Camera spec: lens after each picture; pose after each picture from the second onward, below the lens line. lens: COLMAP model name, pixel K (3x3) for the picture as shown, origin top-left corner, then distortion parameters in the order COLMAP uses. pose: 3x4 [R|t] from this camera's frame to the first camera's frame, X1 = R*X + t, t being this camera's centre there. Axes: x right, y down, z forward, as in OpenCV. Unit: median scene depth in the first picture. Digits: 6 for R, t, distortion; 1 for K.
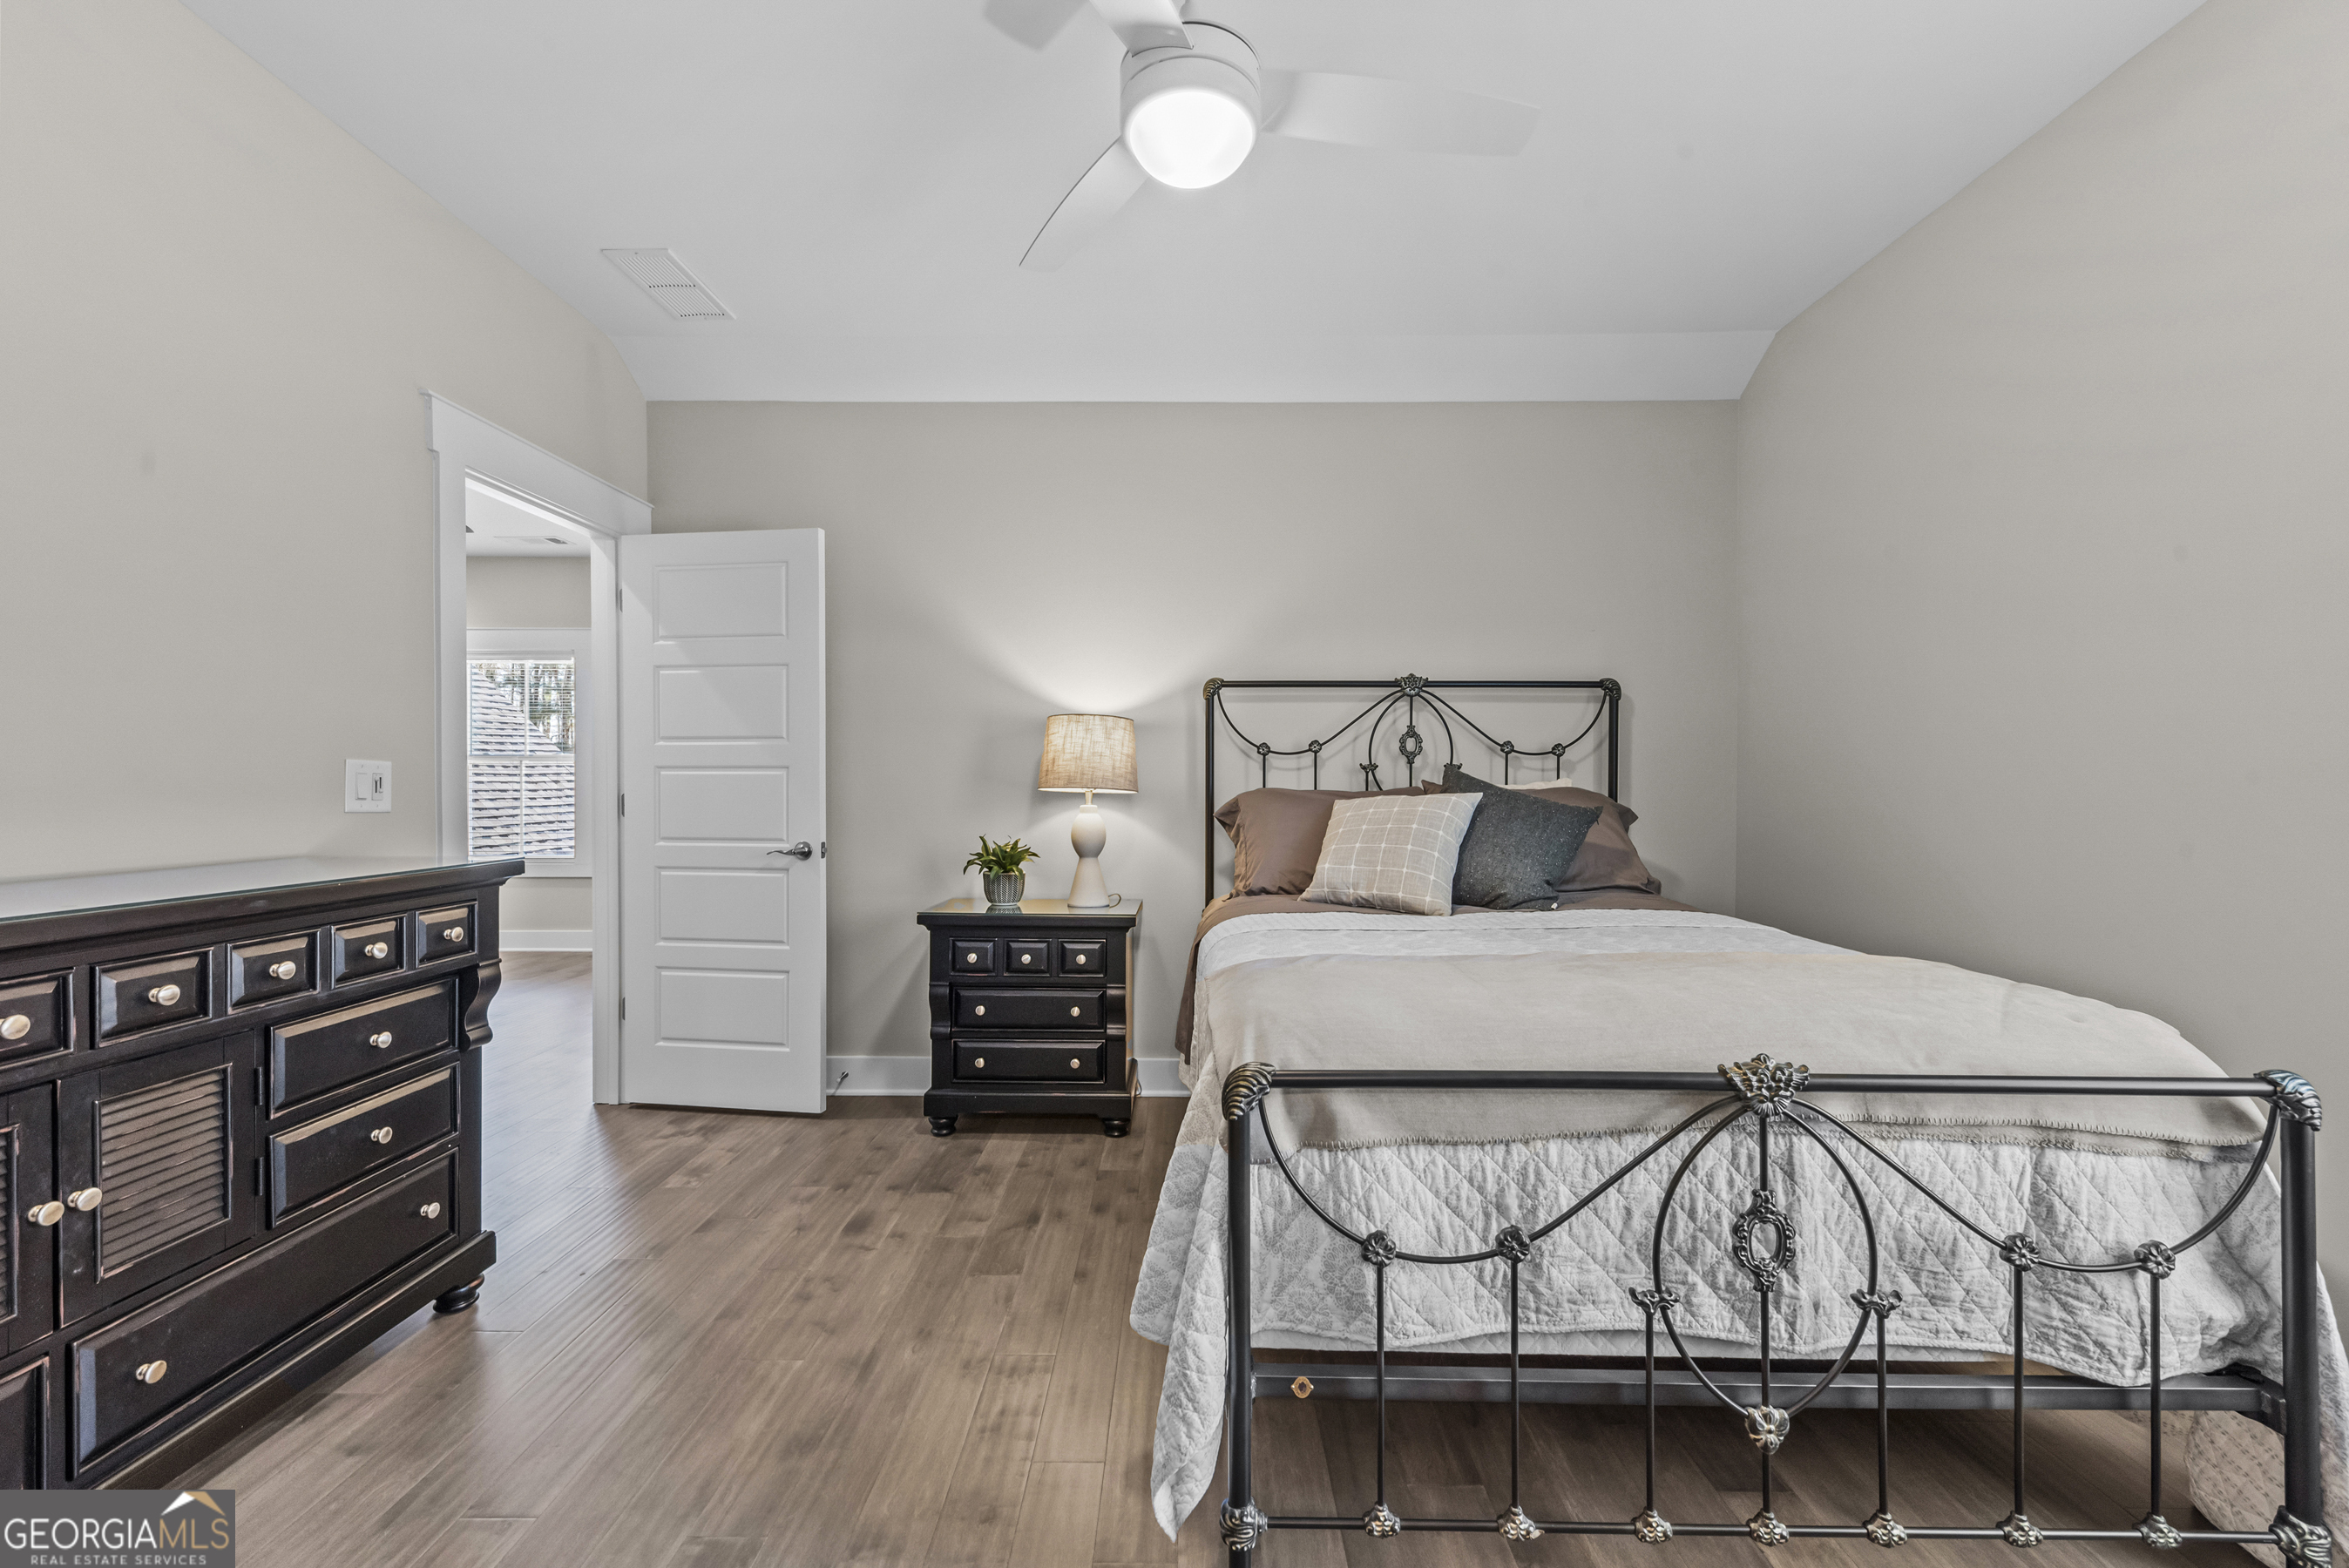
lens RADIAL K [[930.8, 0, 1179.1], [0, 930.8, 789.4], [0, 0, 1]] dist [-0.000588, 0.000105]
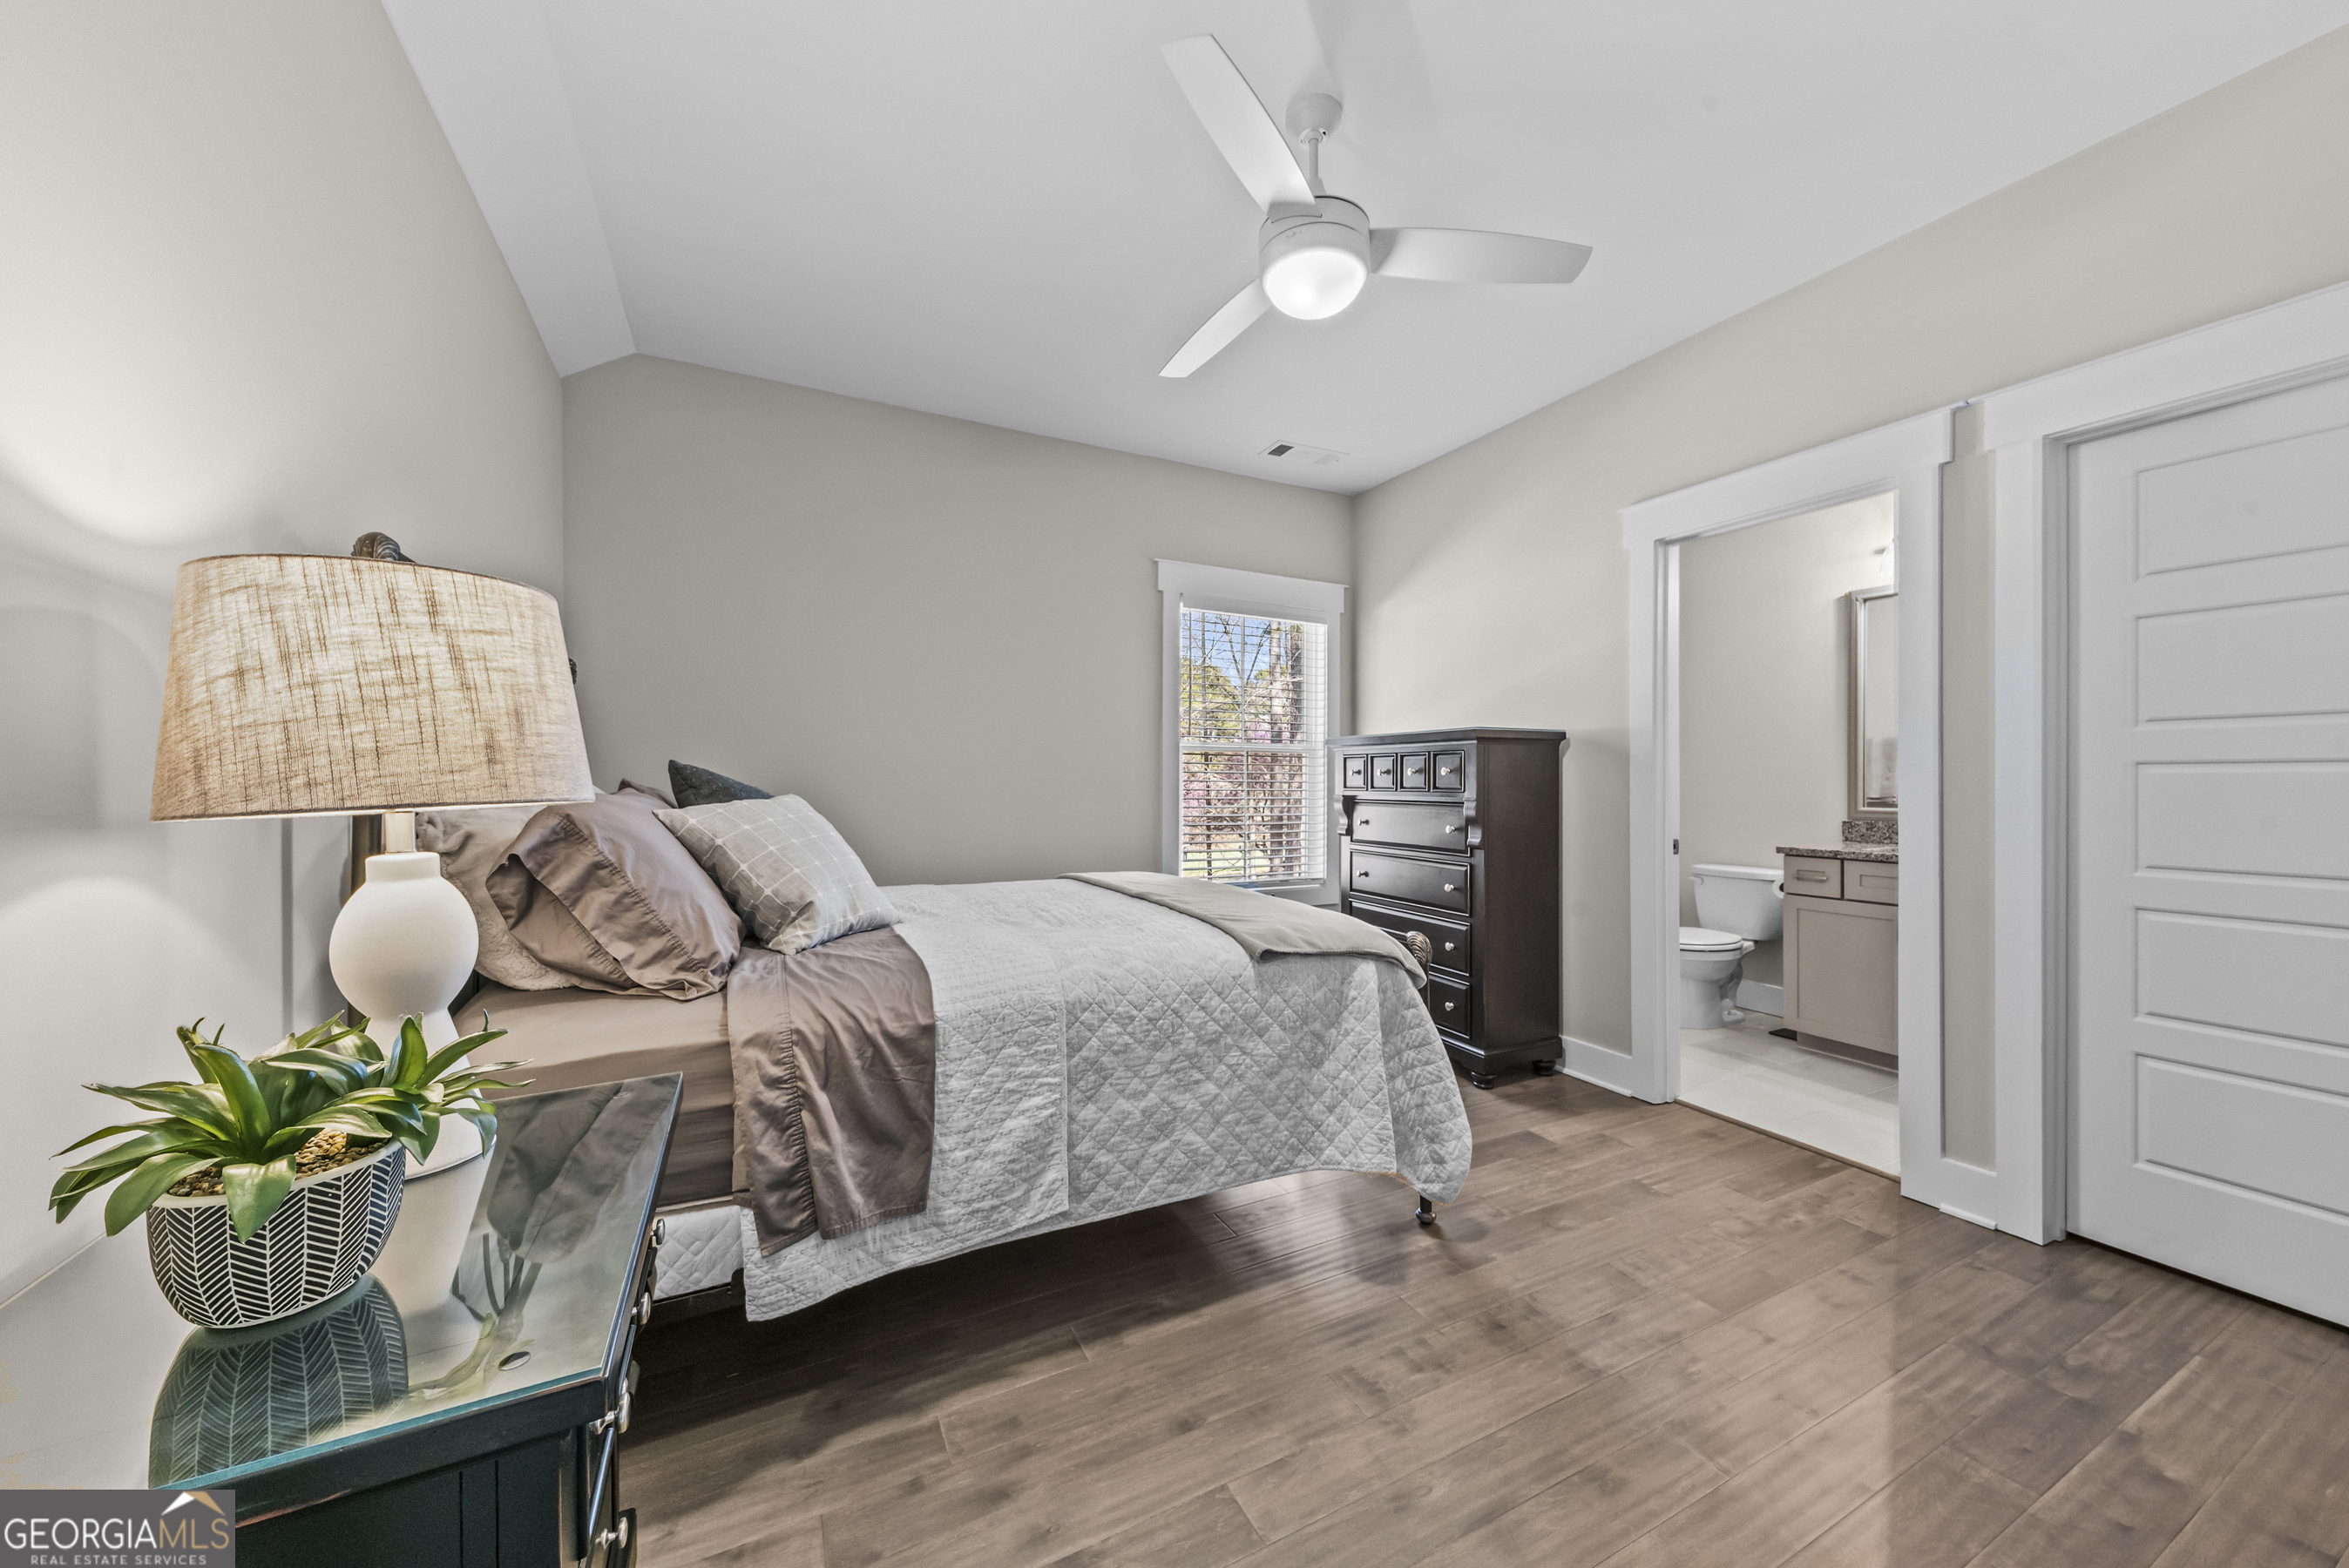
lens RADIAL K [[812.2, 0, 1222.0], [0, 812.2, 780.0], [0, 0, 1]] dist [0.012697, -0.000816]
pose [[-0.475238, -0.000019, 0.879857, -0.483950], [0.003565, 0.999992, 0.001947, -0.008935], [-0.879850, 0.004062, -0.475234, 0.875119]]
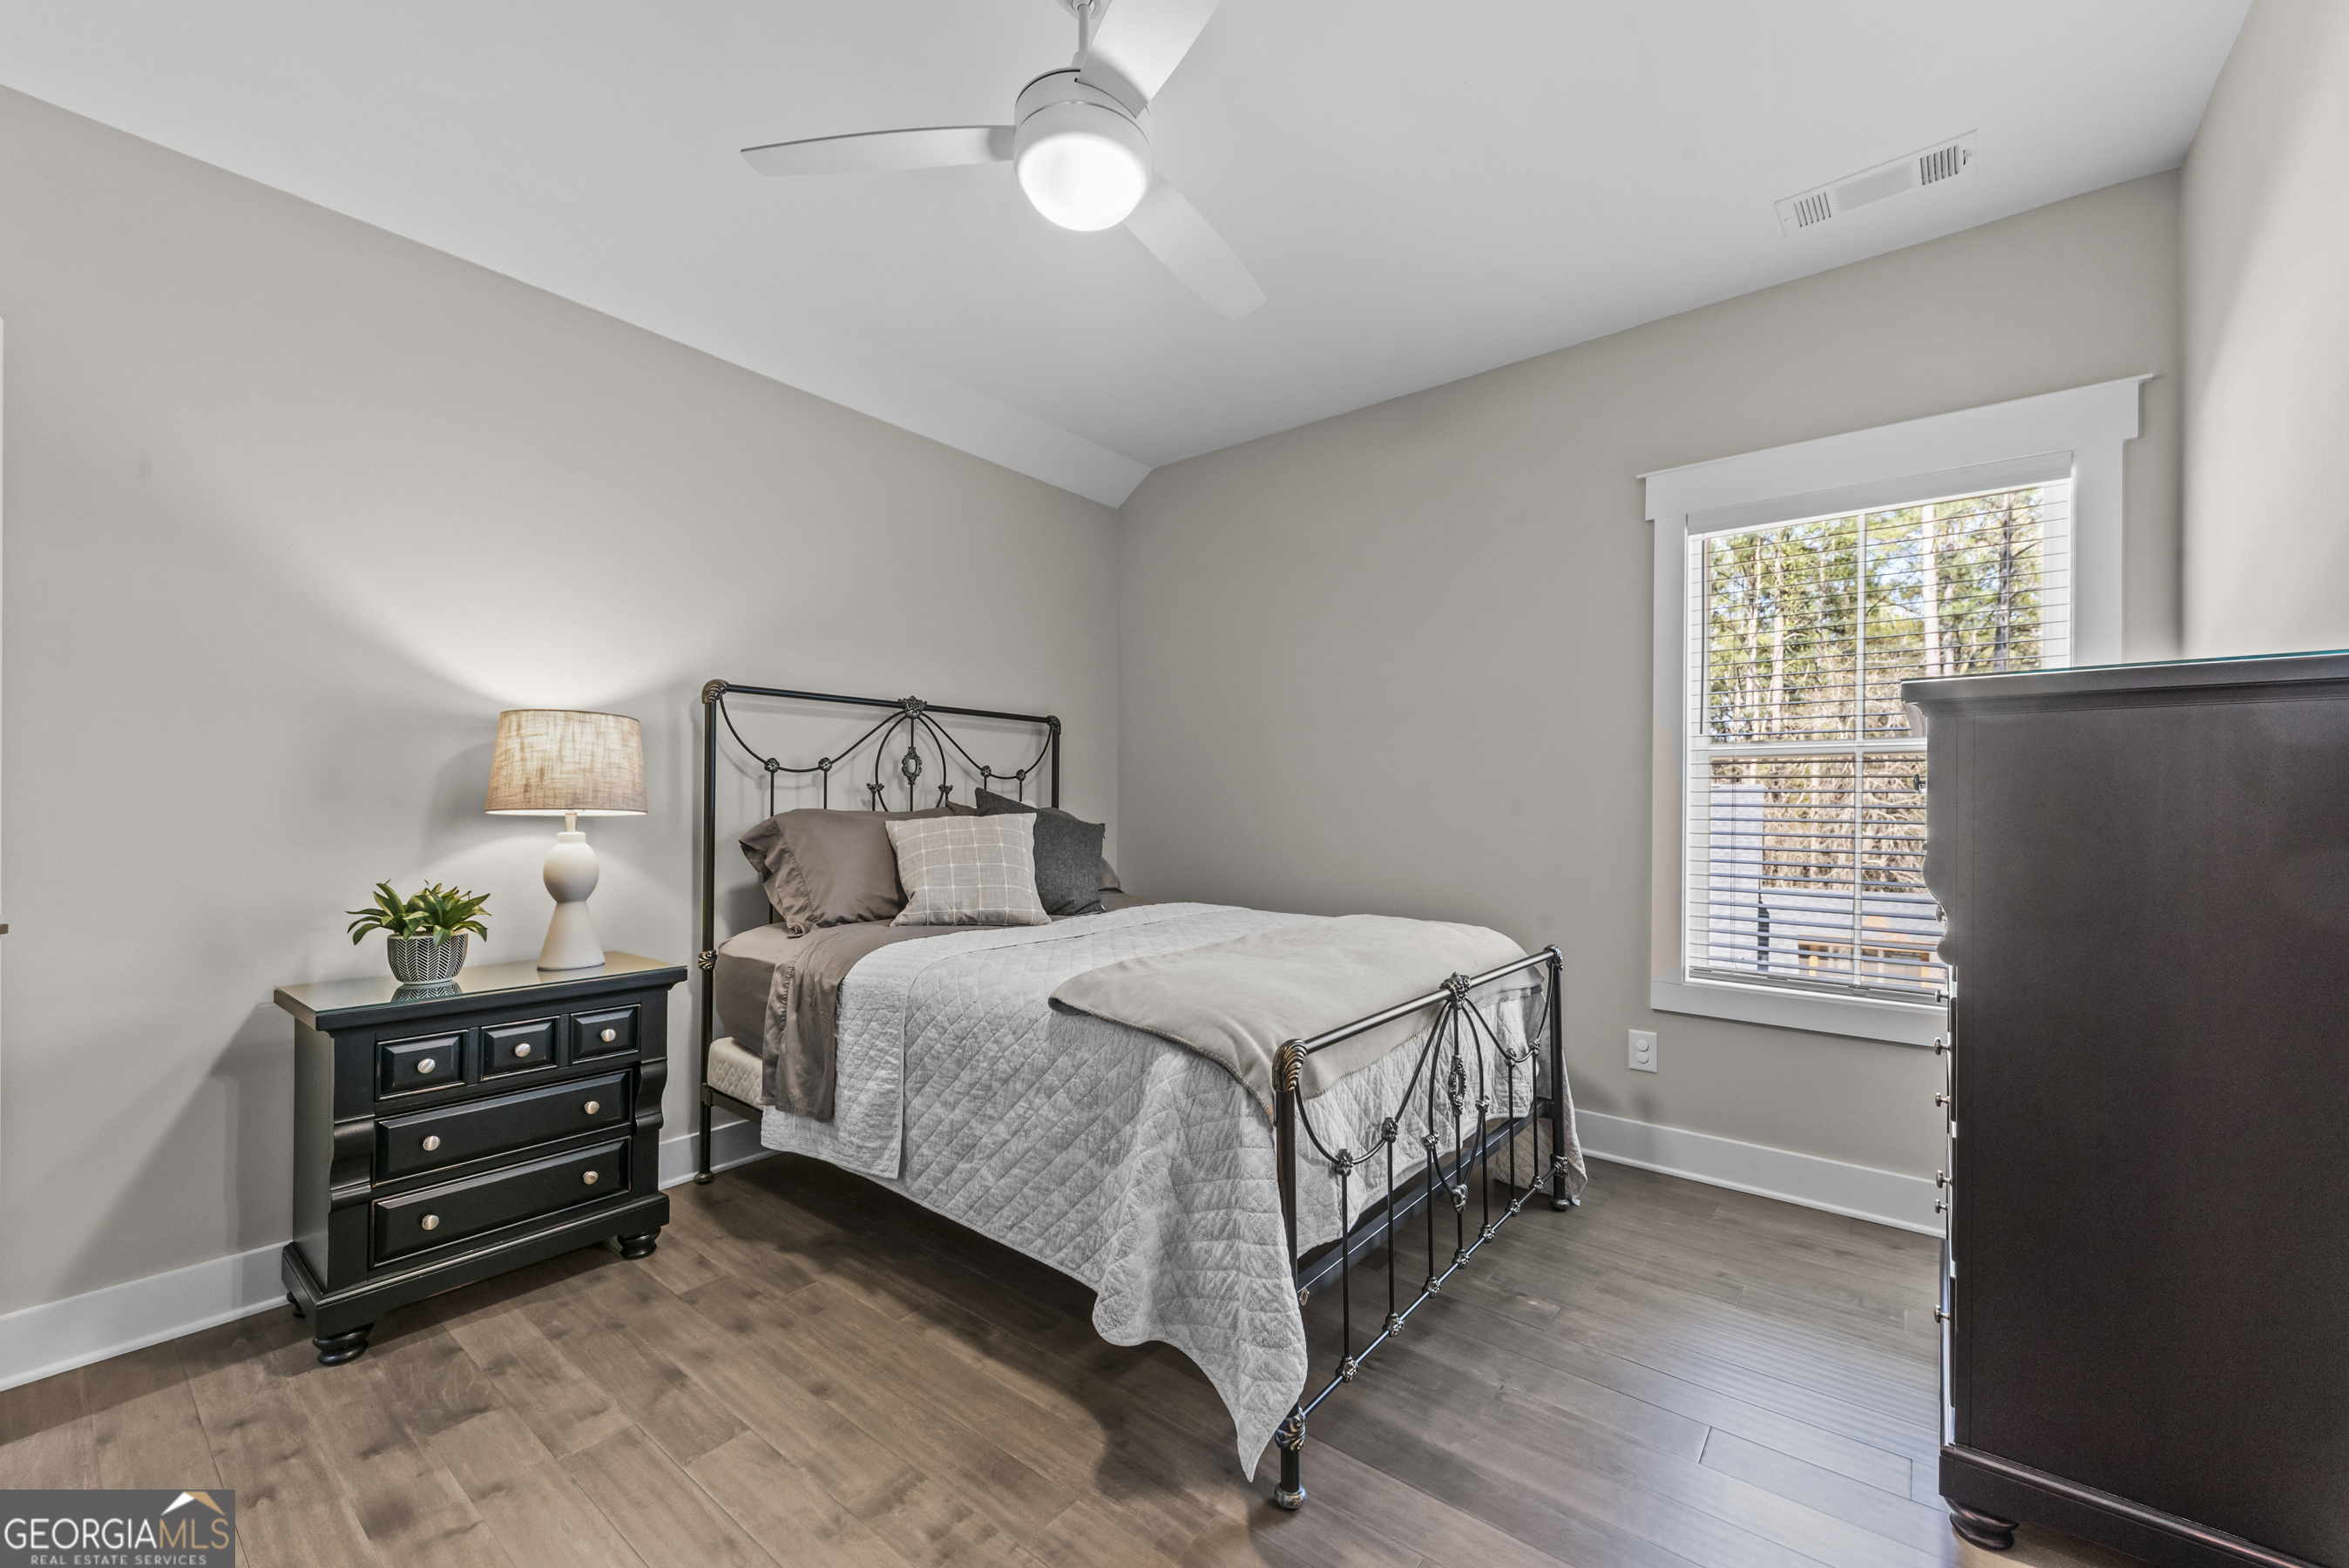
lens RADIAL K [[930.8, 0, 1185.3], [0, 930.8, 792.8], [0, 0, 1]] dist [-0.000588, 0.000105]
pose [[0.610043, 0.011417, 0.792286, -0.389808], [0.001373, 0.999879, -0.015466, -0.002676], [-0.792367, 0.010523, 0.609953, 0.150026]]
